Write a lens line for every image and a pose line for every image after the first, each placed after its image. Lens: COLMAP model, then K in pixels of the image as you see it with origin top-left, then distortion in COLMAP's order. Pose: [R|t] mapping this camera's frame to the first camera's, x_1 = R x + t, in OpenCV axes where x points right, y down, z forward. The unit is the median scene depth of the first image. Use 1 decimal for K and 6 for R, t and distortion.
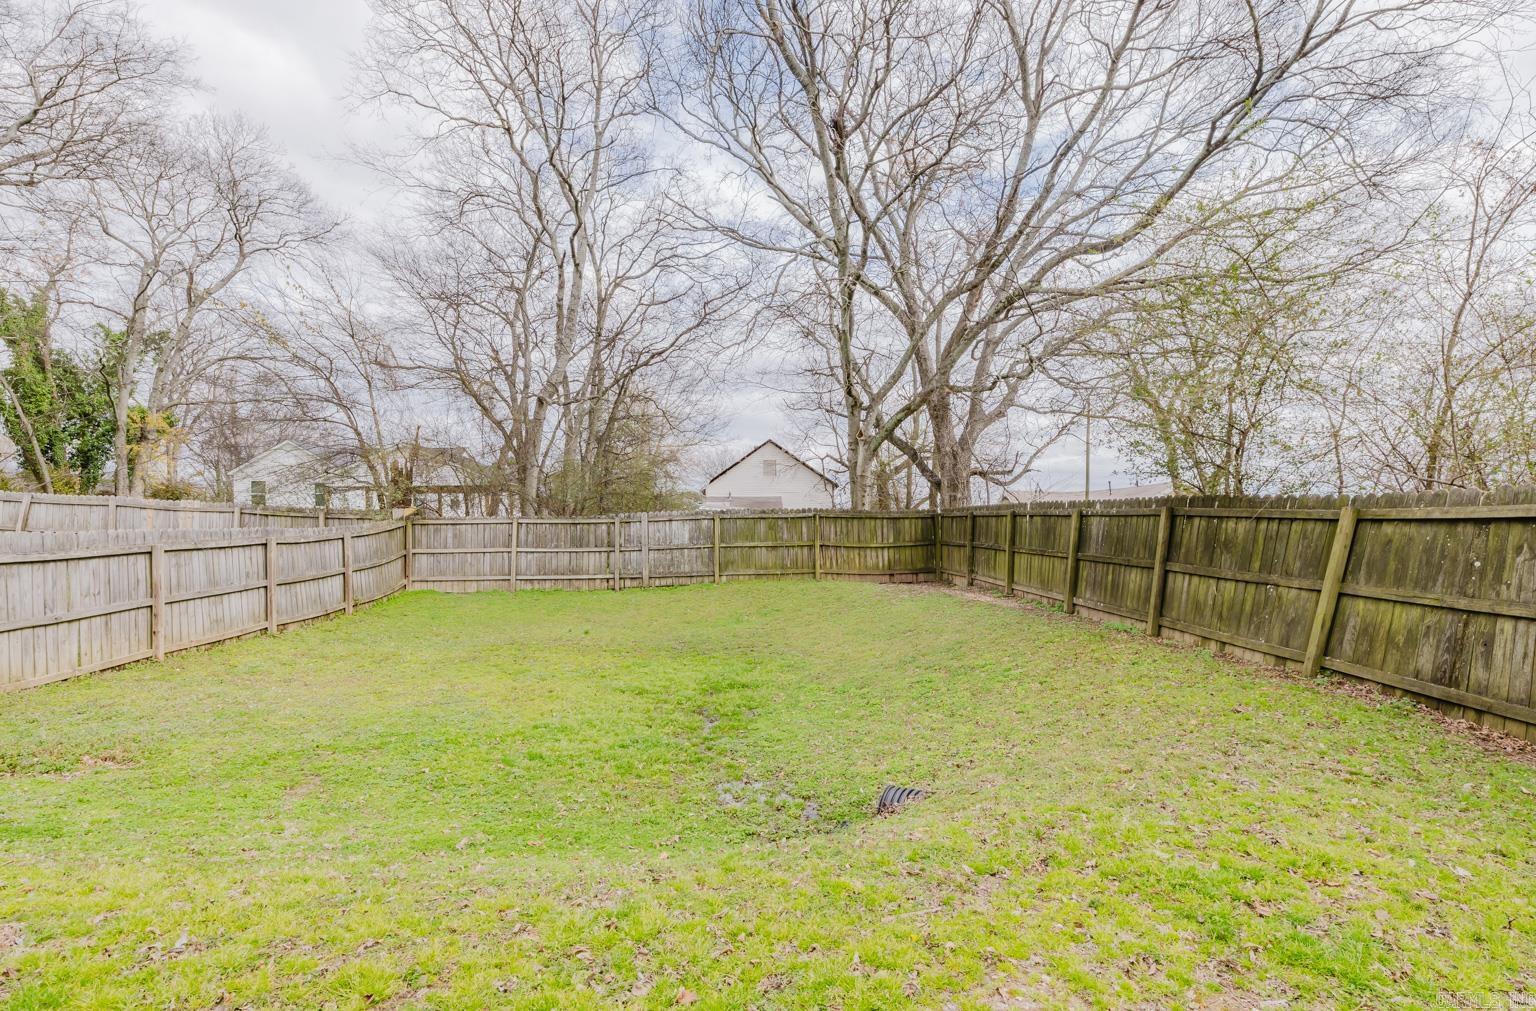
lens RADIAL K [[721.9, 0, 770.5], [0, 721.9, 520.8], [0, 0, 1]] dist [-0.000094, 0.000238]
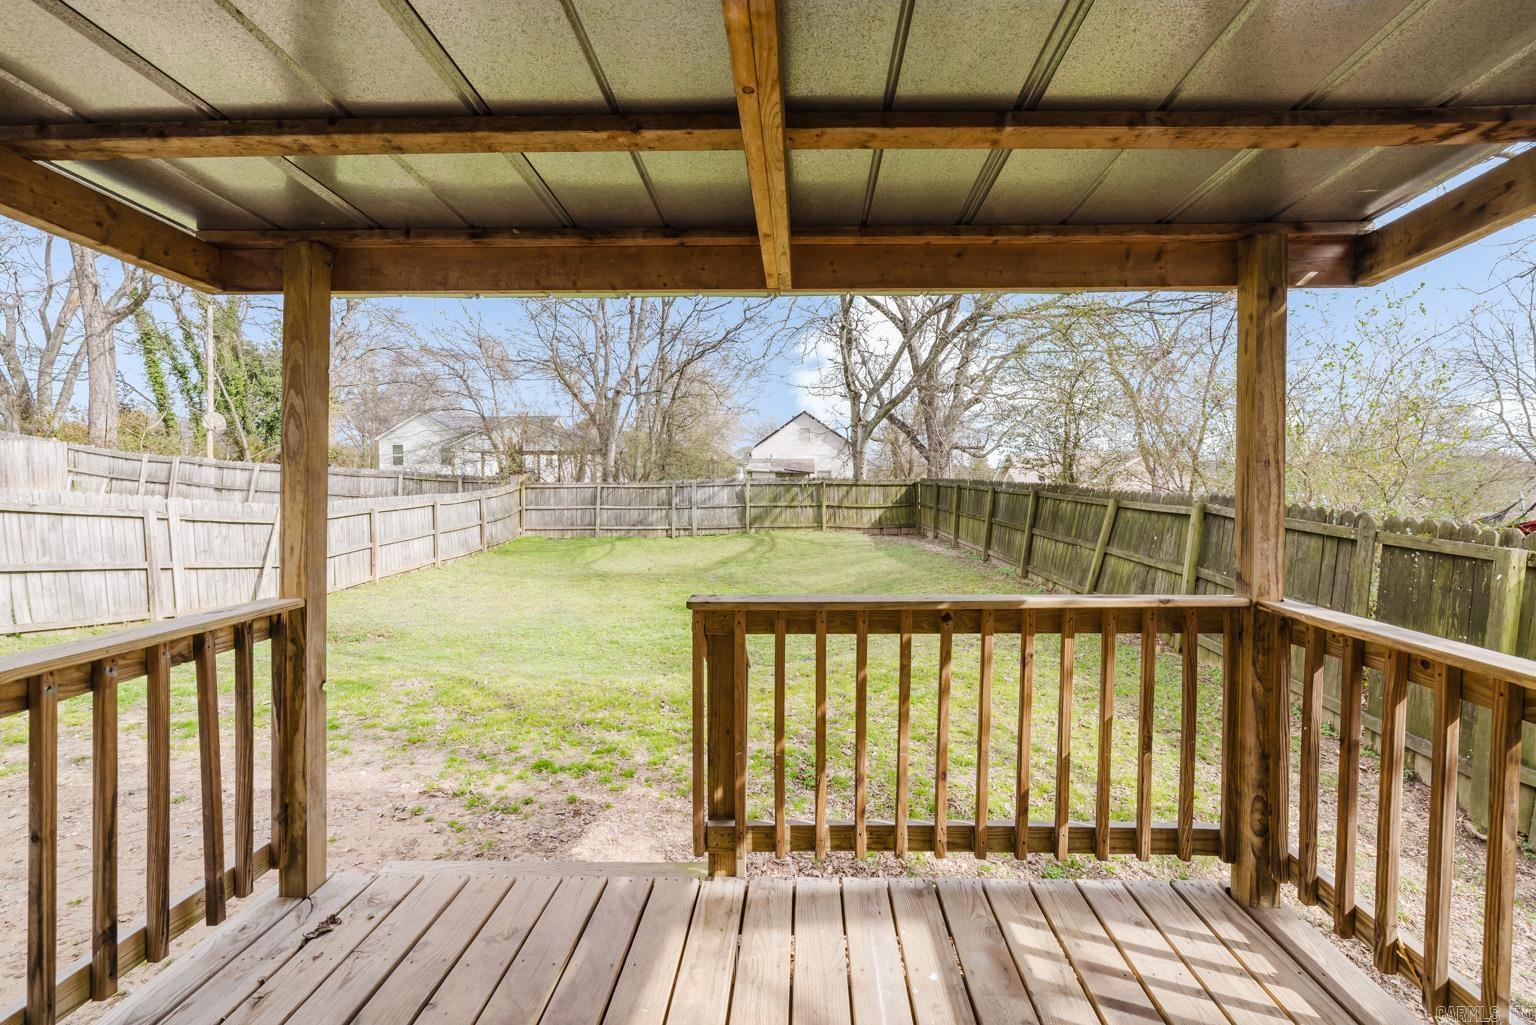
lens RADIAL K [[678.1, 0, 786.7], [0, 678.1, 491.0], [0, 0, 1]] dist [-0.001299, -0.000184]
pose [[0.997855, 0.007962, -0.064970, 0.076909], [-0.005520, 0.999275, 0.037676, -0.038816], [0.065223, -0.037236, 0.997176, -0.235290]]
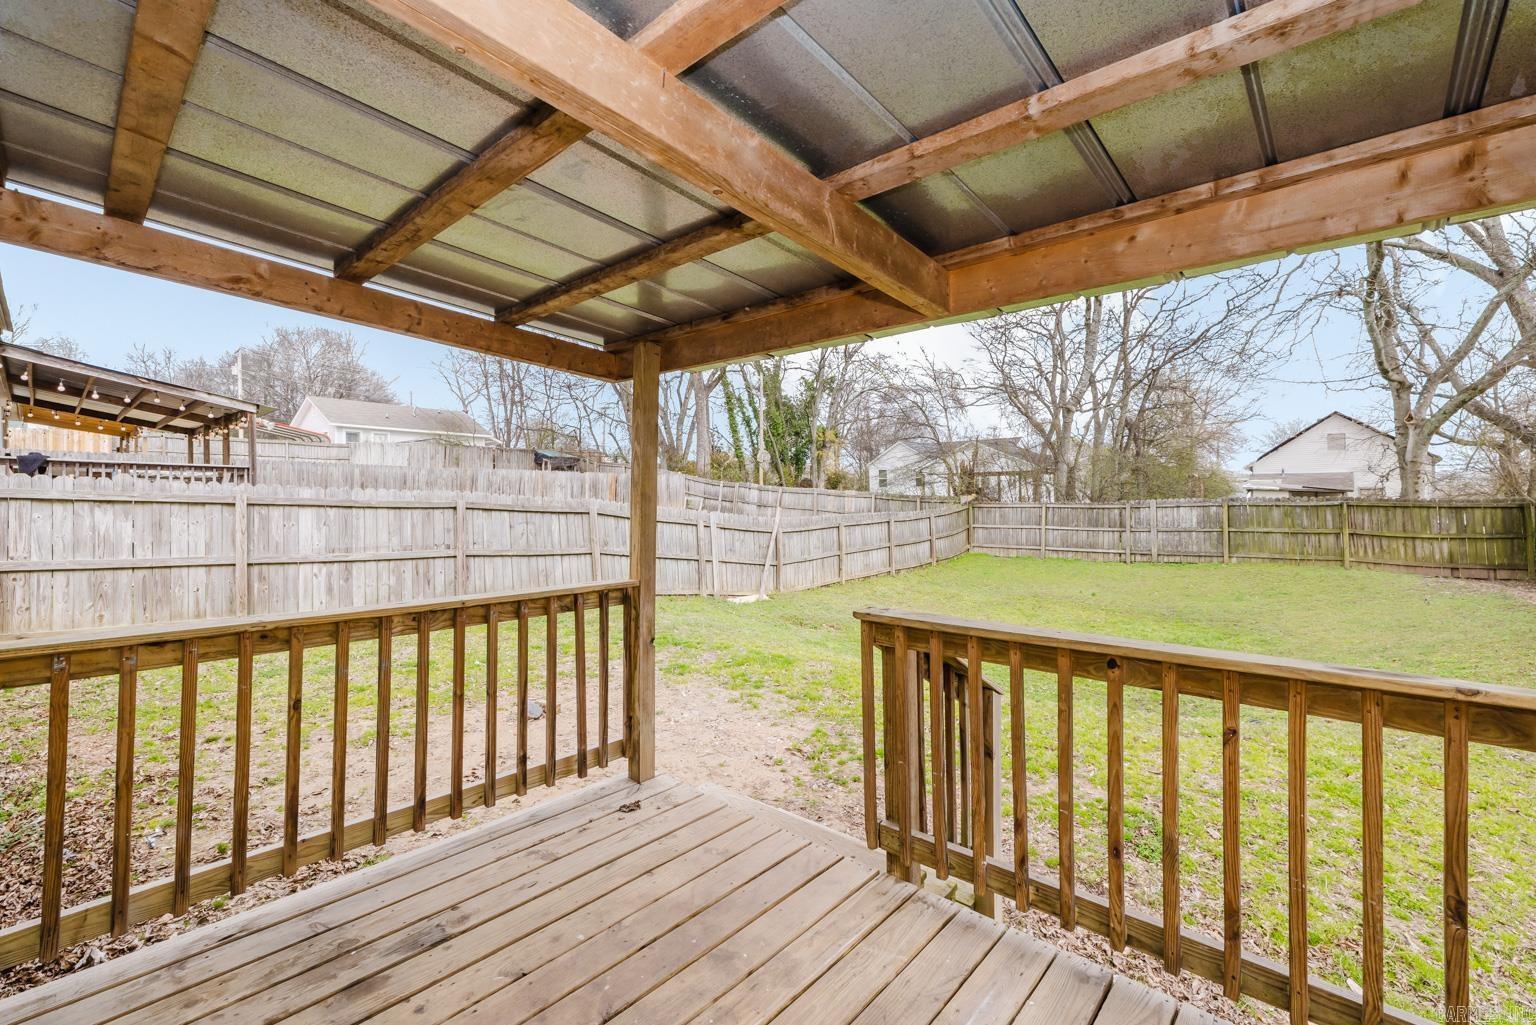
lens RADIAL K [[661.0, 0, 772.5], [0, 661.0, 487.4], [0, 0, 1]] dist [0.000768, 0.000147]
pose [[0.711089, -0.005080, -0.703084, 0.144782], [0.008763, 0.999960, 0.001638, -0.038810], [0.703047, -0.007326, 0.711105, -0.215839]]
